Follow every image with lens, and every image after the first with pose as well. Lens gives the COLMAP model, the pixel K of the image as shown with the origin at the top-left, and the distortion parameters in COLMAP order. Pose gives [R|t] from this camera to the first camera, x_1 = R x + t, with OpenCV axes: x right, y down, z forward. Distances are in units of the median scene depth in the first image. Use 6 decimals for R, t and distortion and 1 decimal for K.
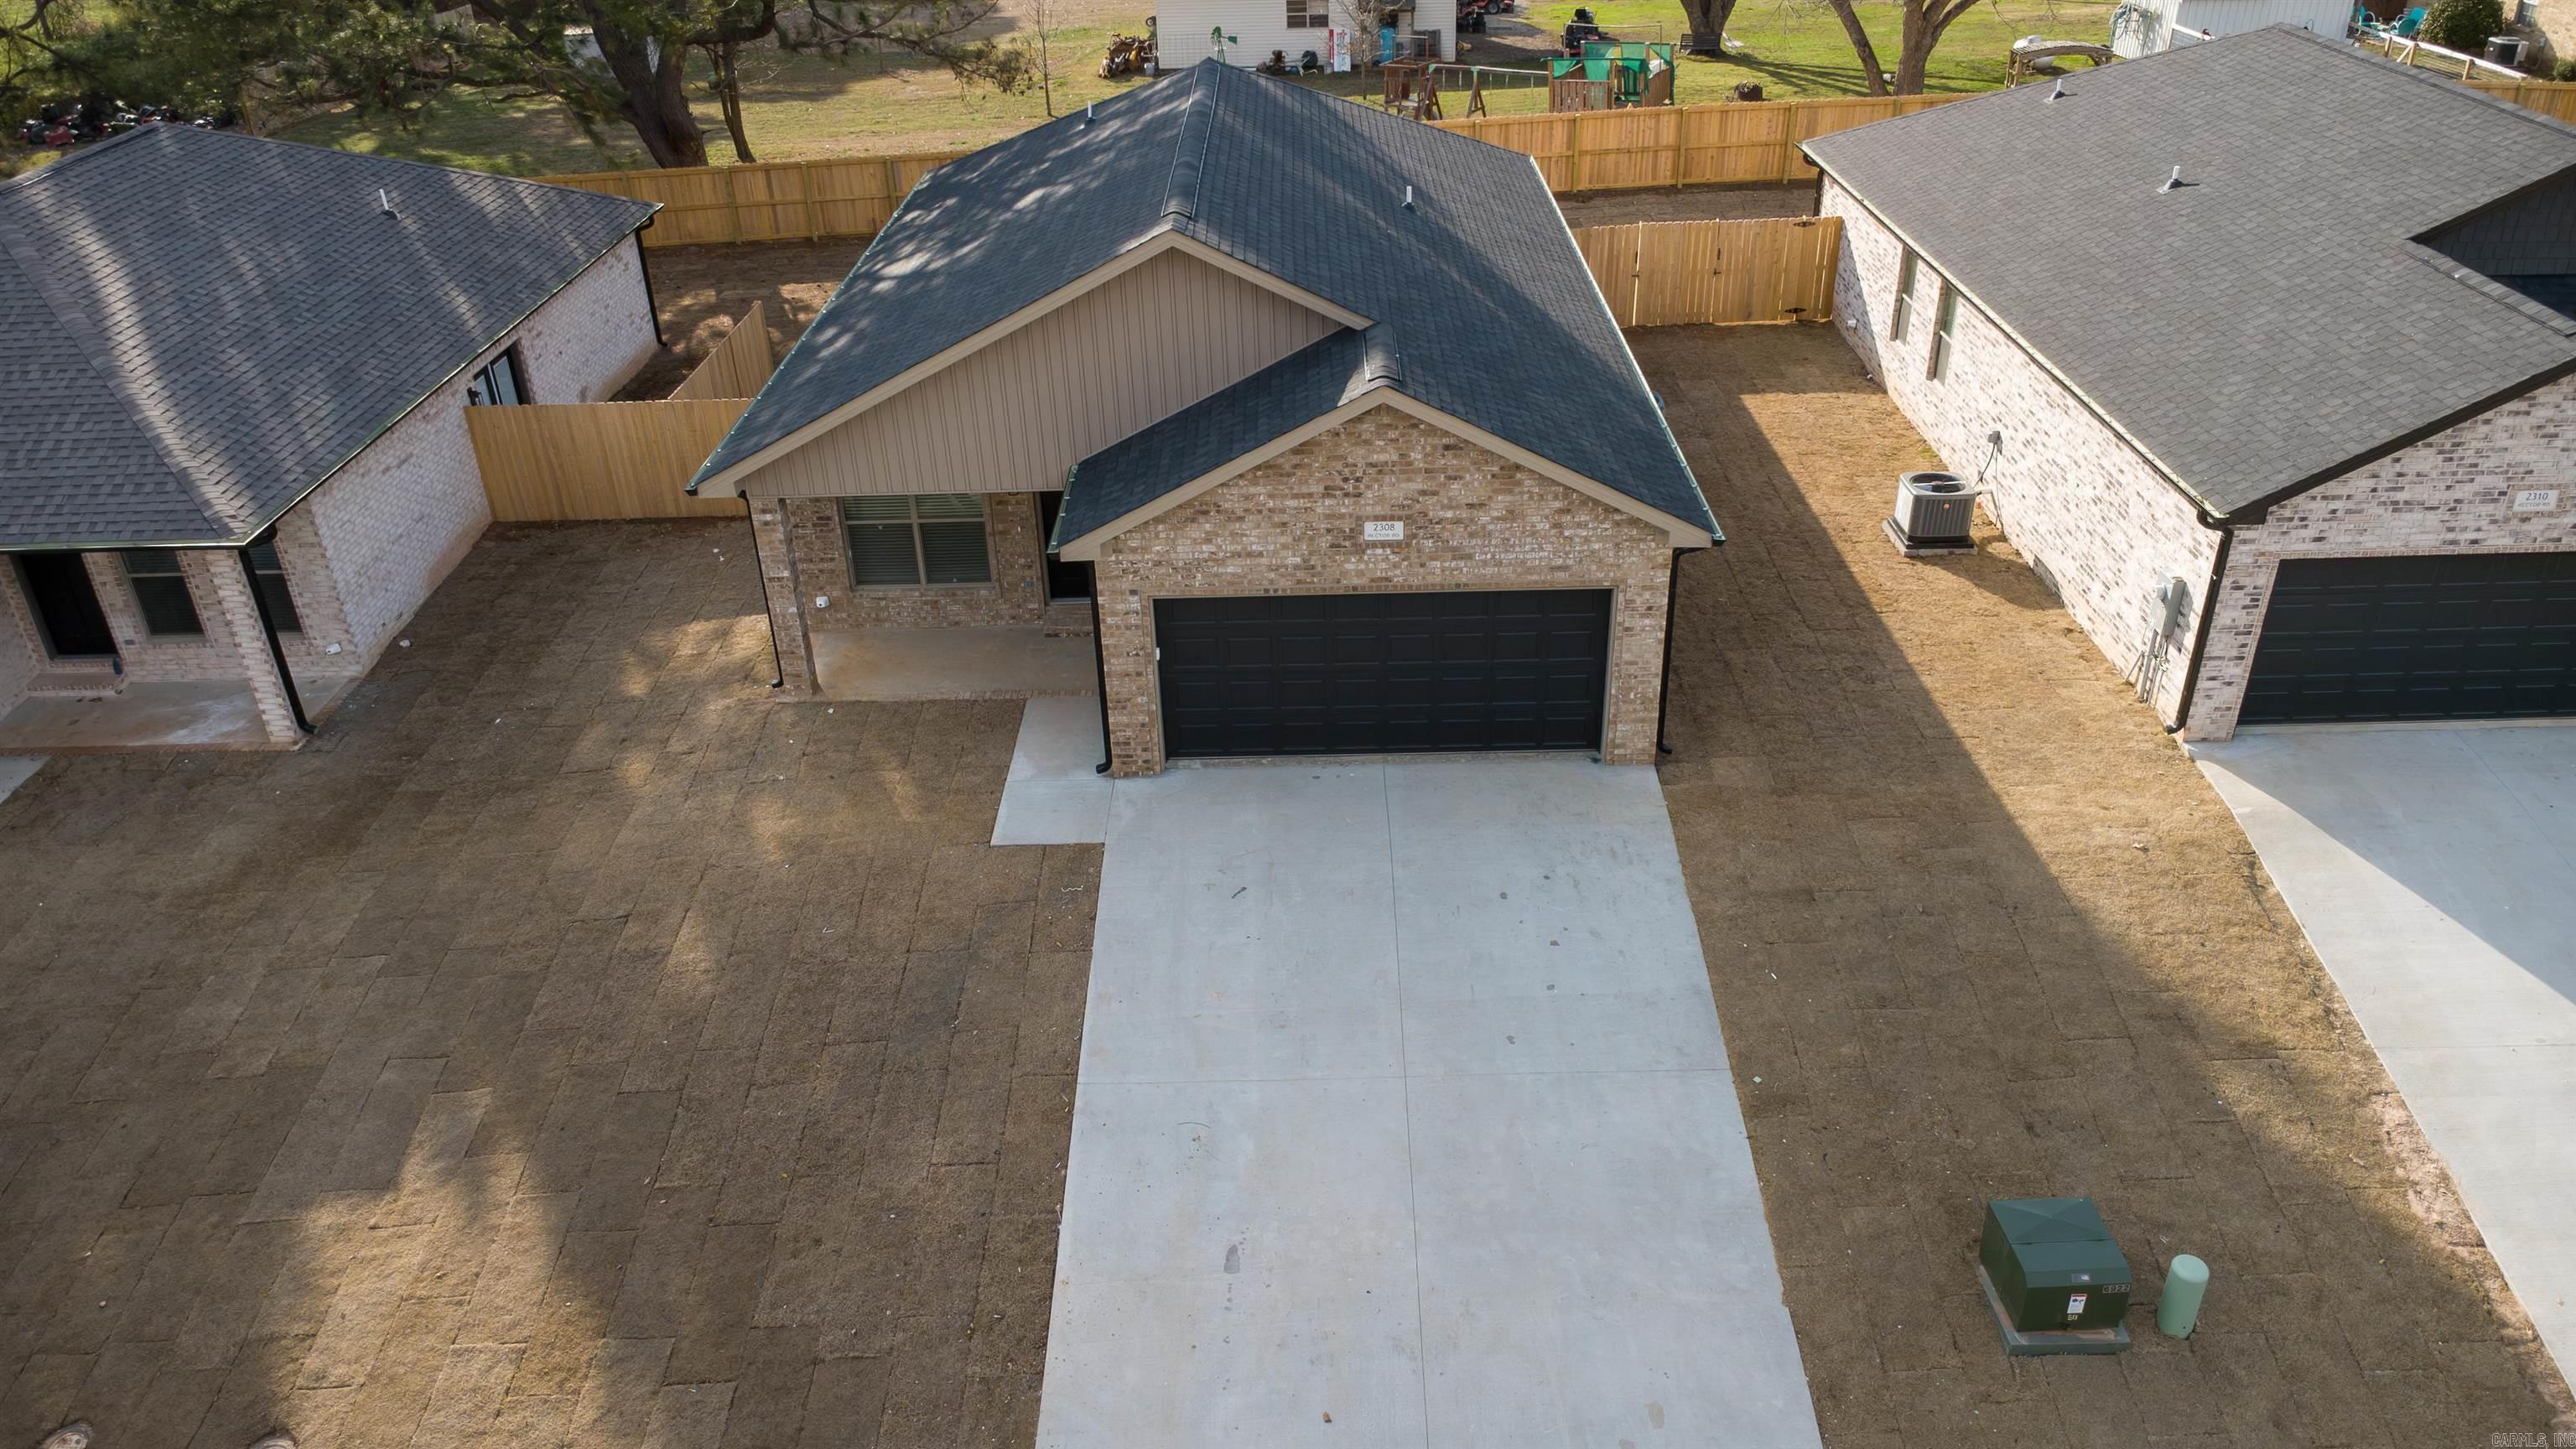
lens RADIAL K [[1806.7, 0, 1299.9], [0, 1806.7, 723.7], [0, 0, 1]] dist [0.028063, -0.044335]
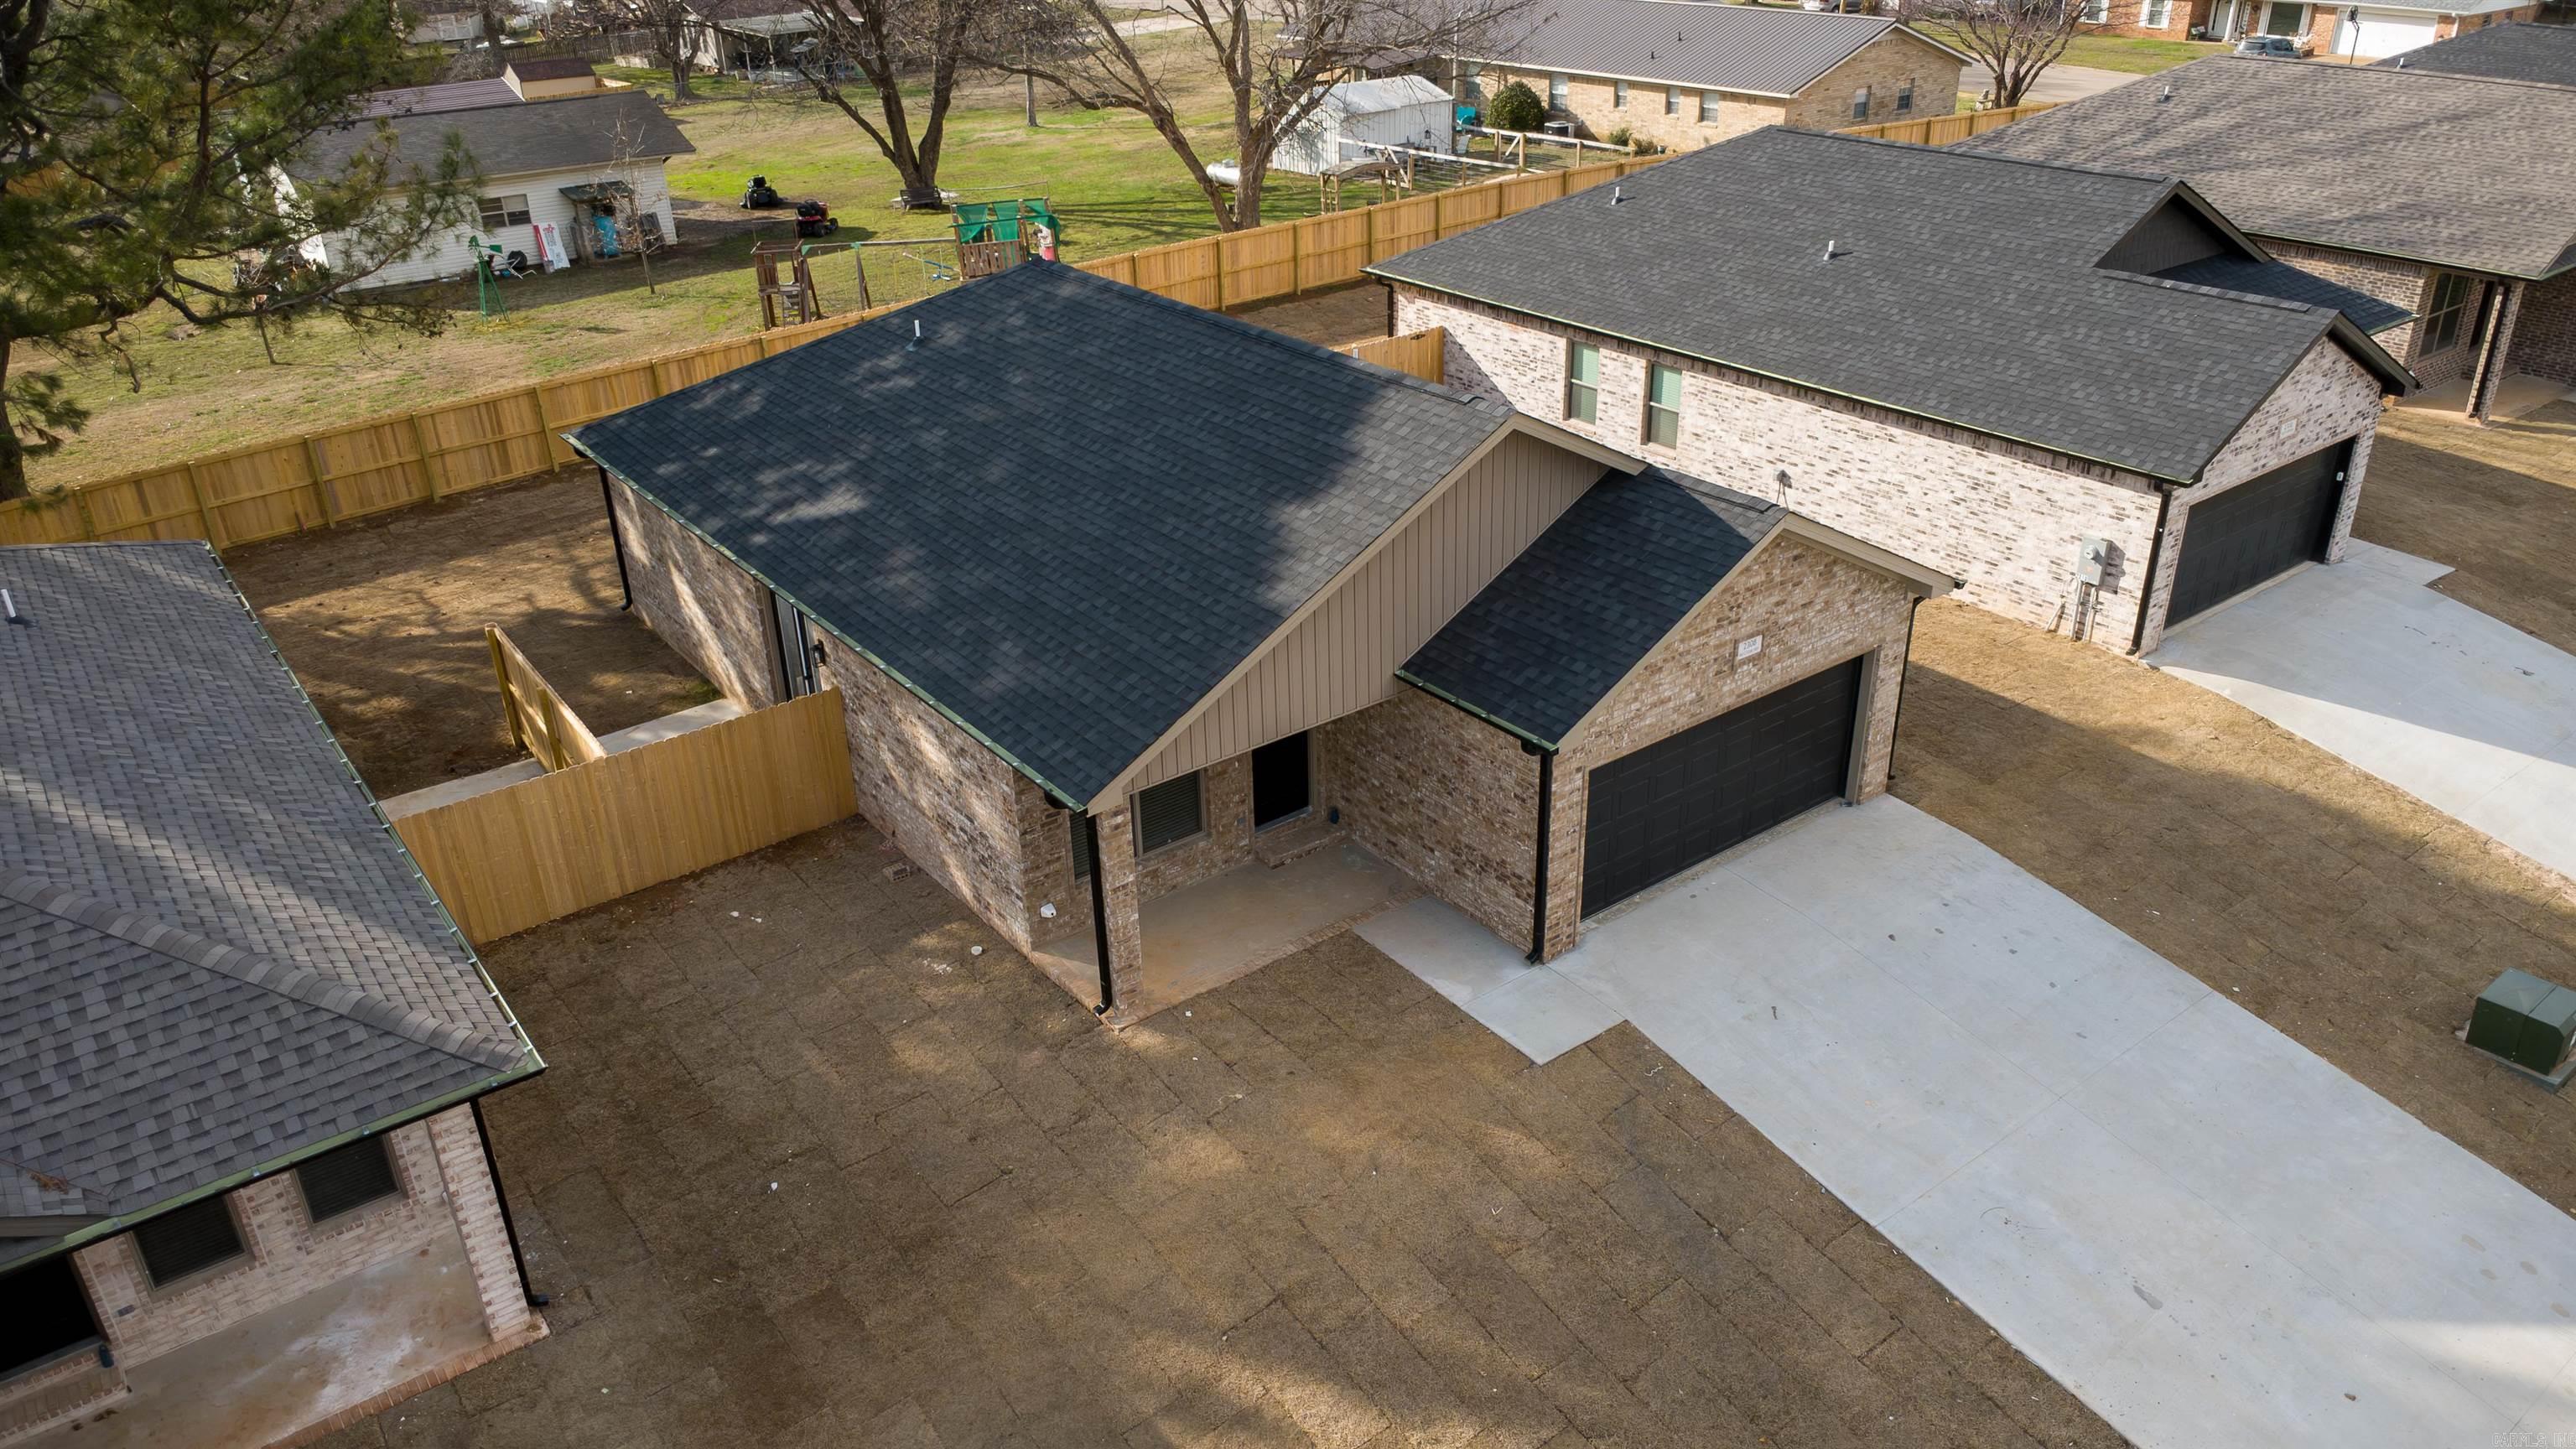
lens RADIAL K [[1806.7, 0, 1292.9], [0, 1806.7, 719.2], [0, 0, 1]] dist [0.028063, -0.044335]
pose [[0.798688, -0.265123, 0.540193, -0.754827], [0.301886, 0.953103, 0.021430, -0.169429], [-0.520541, 0.145961, 0.841268, 0.241509]]
